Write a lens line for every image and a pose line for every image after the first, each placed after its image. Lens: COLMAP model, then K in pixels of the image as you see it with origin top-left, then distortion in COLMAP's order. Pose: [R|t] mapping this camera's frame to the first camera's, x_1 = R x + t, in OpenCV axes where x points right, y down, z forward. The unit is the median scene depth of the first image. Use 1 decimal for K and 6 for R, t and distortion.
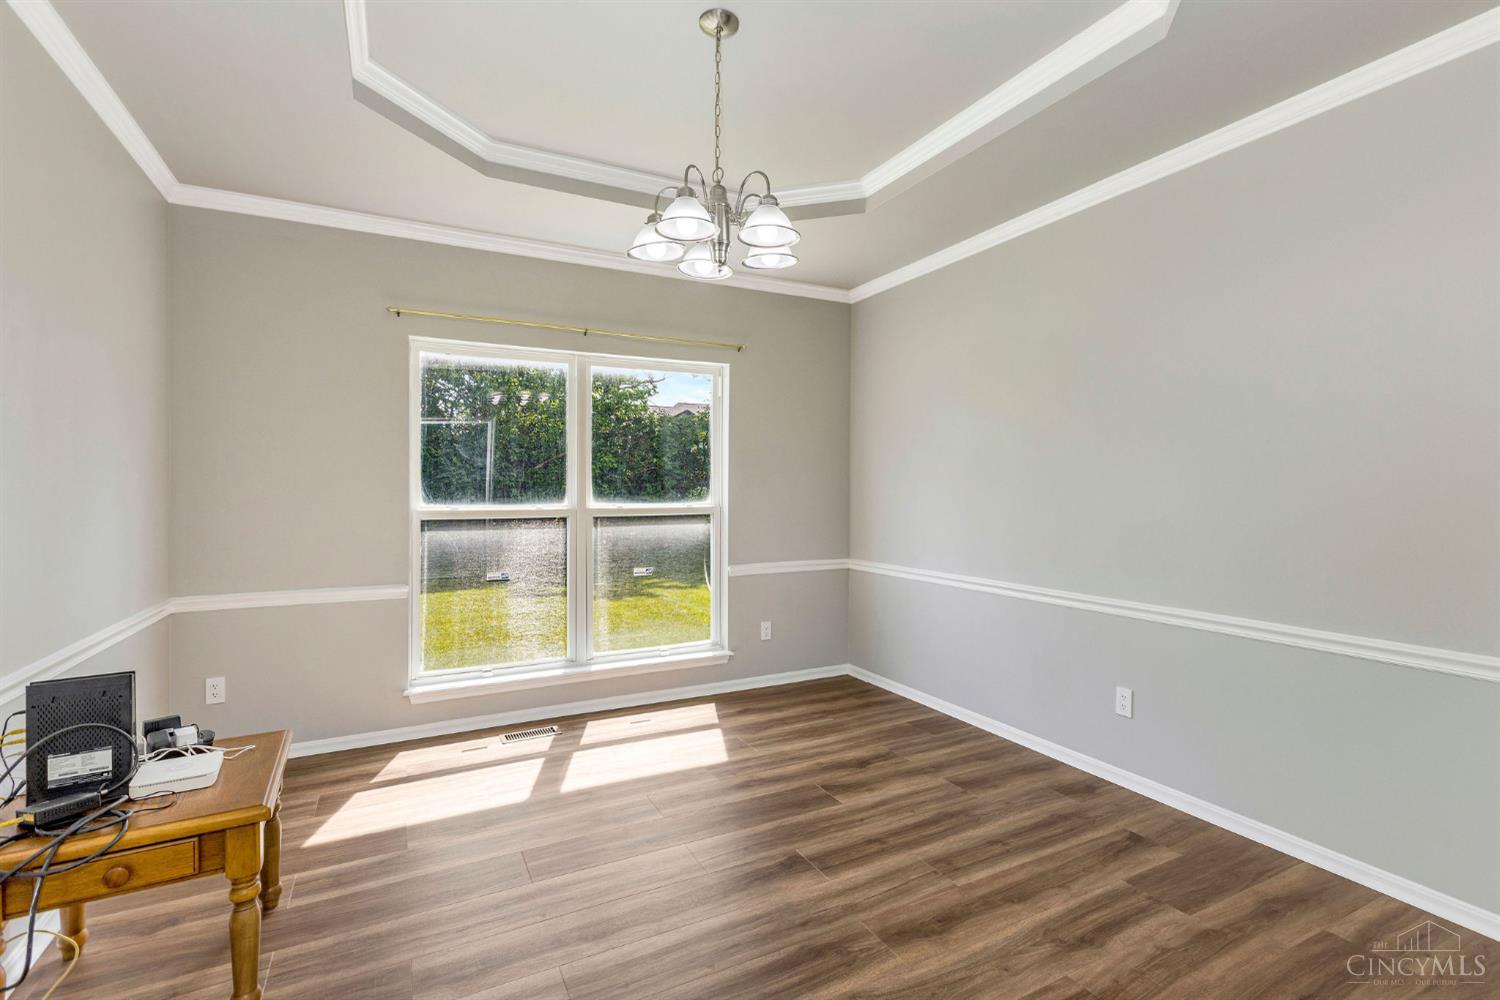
lens RADIAL K [[699.0, 0, 783.5], [0, 699.0, 495.0], [0, 0, 1]] dist [0.002079, 0.000409]
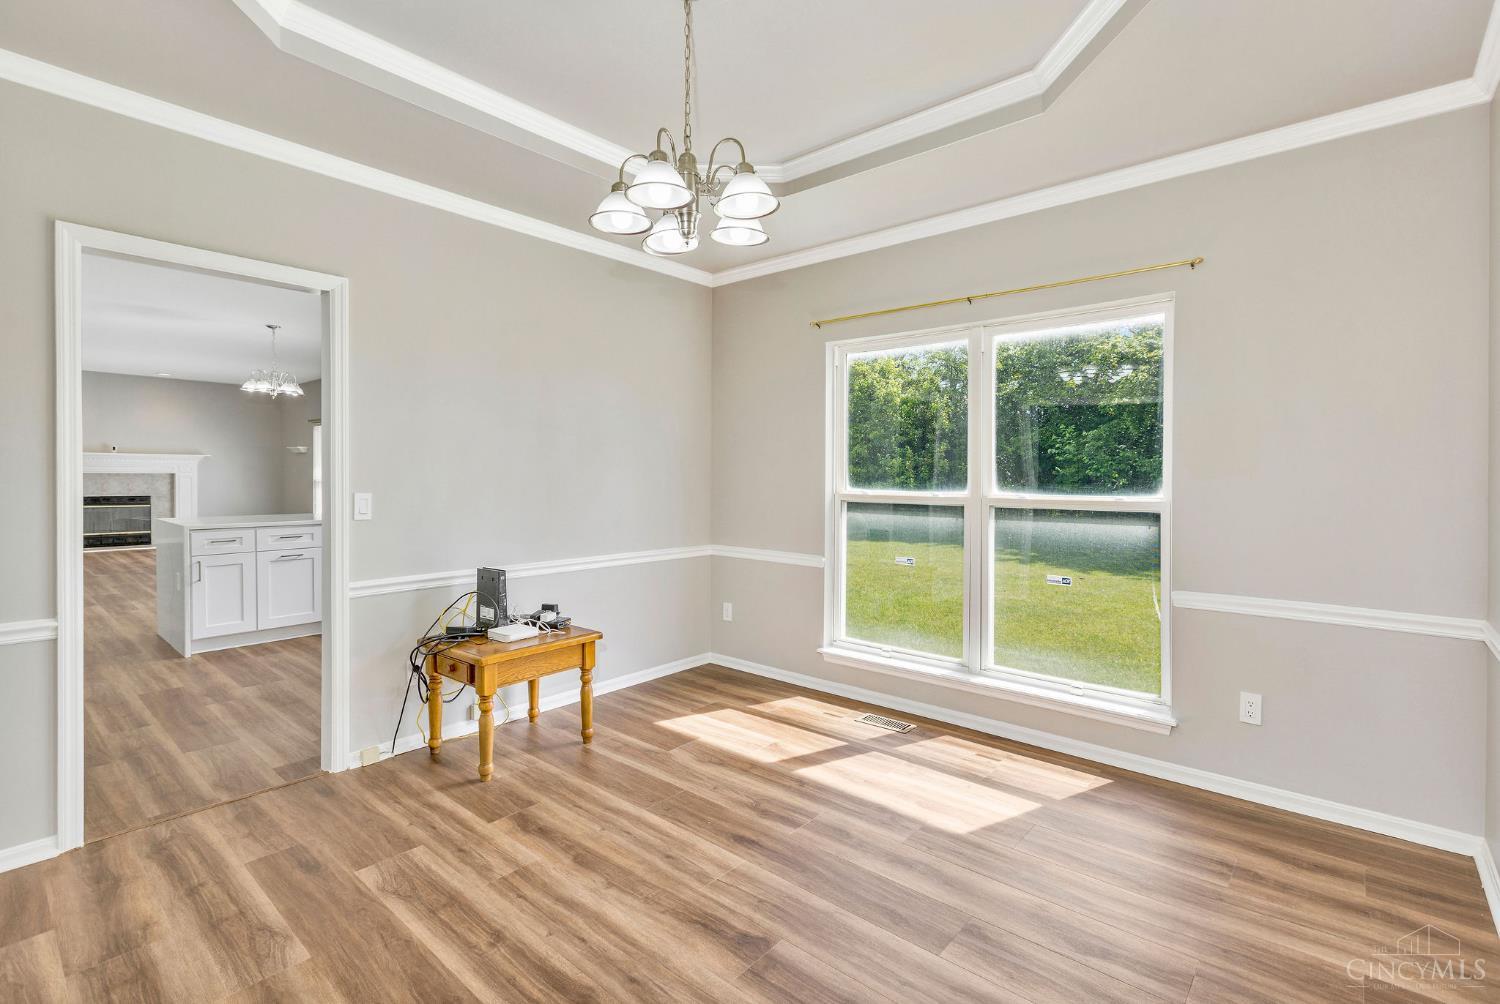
lens RADIAL K [[700.8, 0, 751.9], [0, 700.8, 475.0], [0, 0, 1]] dist [-0.001751, -0.000093]
pose [[0.347960, 0.006965, -0.937483, 0.499474], [-0.014962, 0.999886, 0.001876, -0.009016], [0.937390, 0.013374, 0.348025, 0.465354]]
